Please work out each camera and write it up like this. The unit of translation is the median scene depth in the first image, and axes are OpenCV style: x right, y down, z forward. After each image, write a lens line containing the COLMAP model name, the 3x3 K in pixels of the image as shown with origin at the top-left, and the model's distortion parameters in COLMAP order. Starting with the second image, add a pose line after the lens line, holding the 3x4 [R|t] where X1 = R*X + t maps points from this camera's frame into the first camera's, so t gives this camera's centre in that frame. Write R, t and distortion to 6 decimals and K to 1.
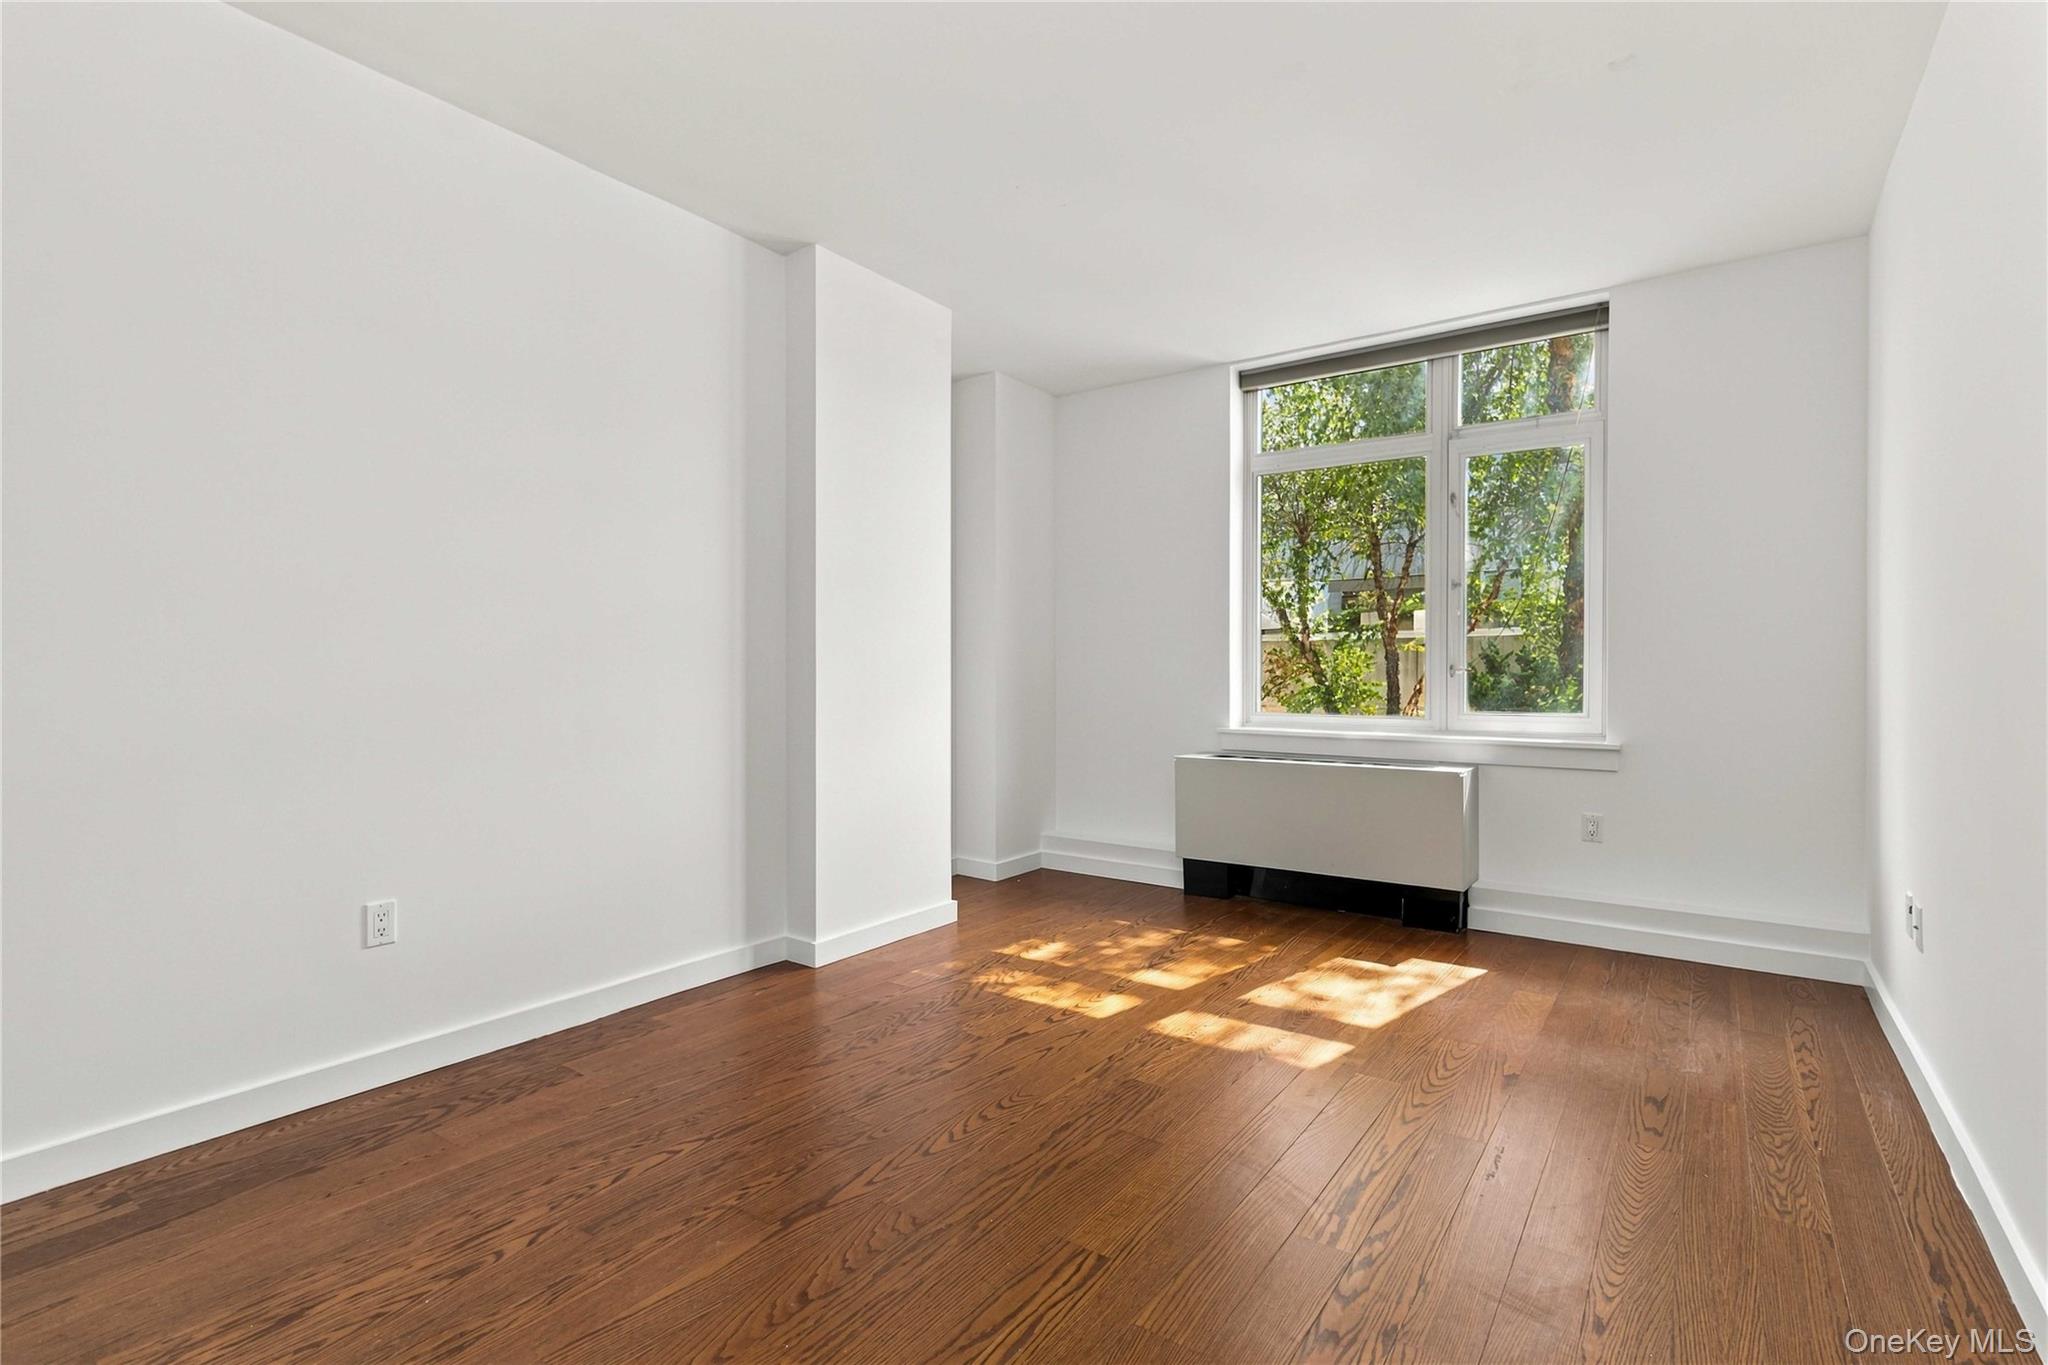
lens RADIAL K [[977.9, 0, 996.0], [0, 977.9, 683.9], [0, 0, 1]] dist [0.020274, -0.000116]
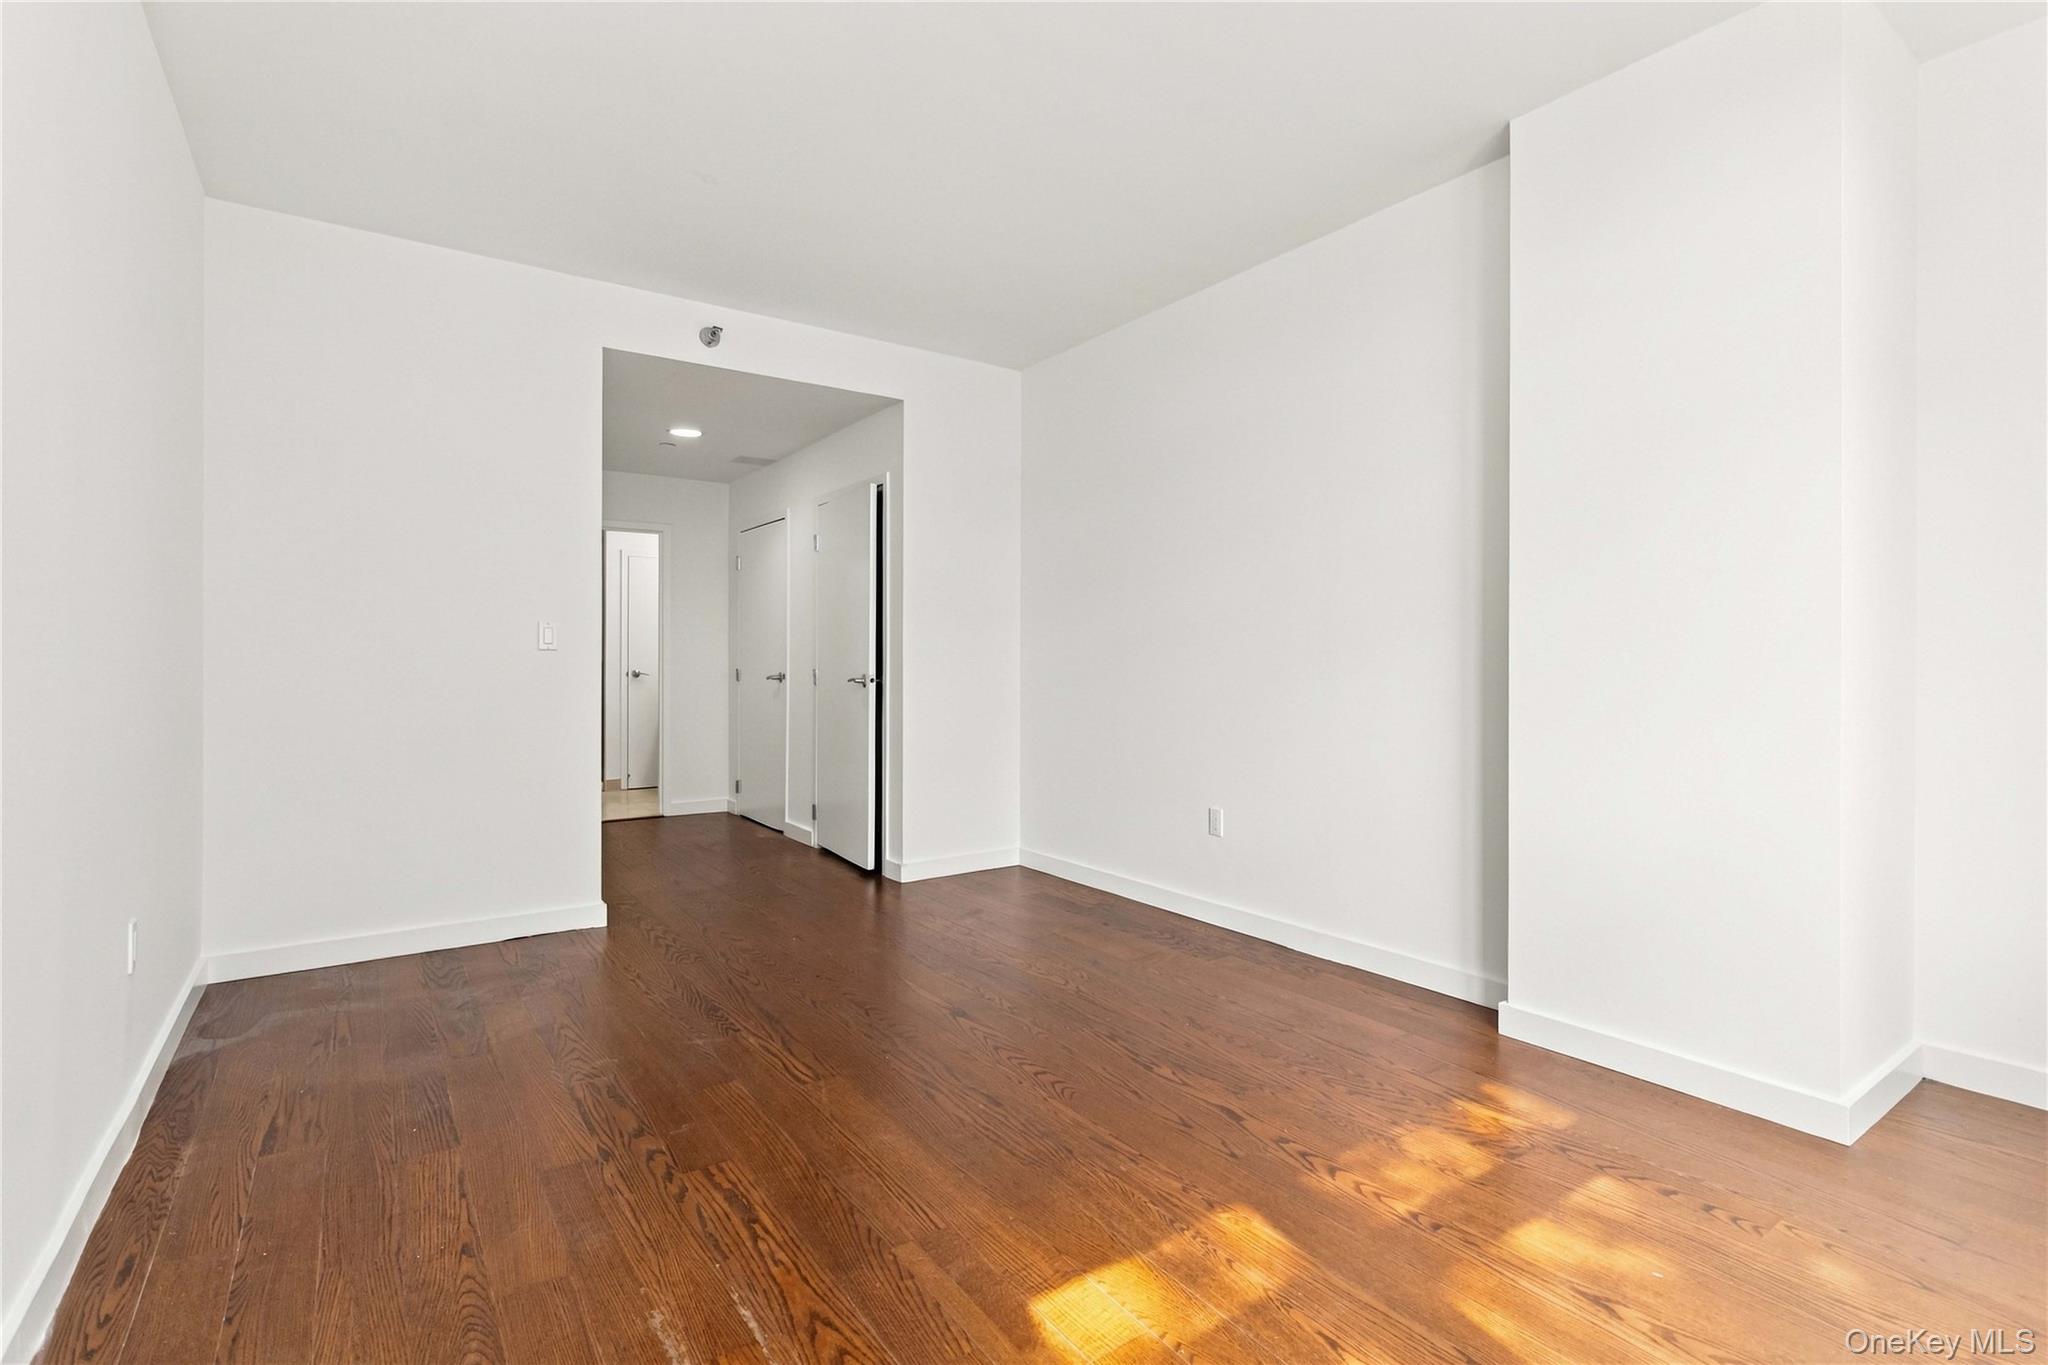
lens RADIAL K [[950.8, 0, 1045.0], [0, 950.8, 657.7], [0, 0, 1]] dist [0.000615, 0.000567]
pose [[-0.314954, -0.009241, -0.949062, 0.910595], [-0.008321, 0.999941, -0.006975, -0.000924], [0.949070, 0.005700, -0.315012, 1.248545]]
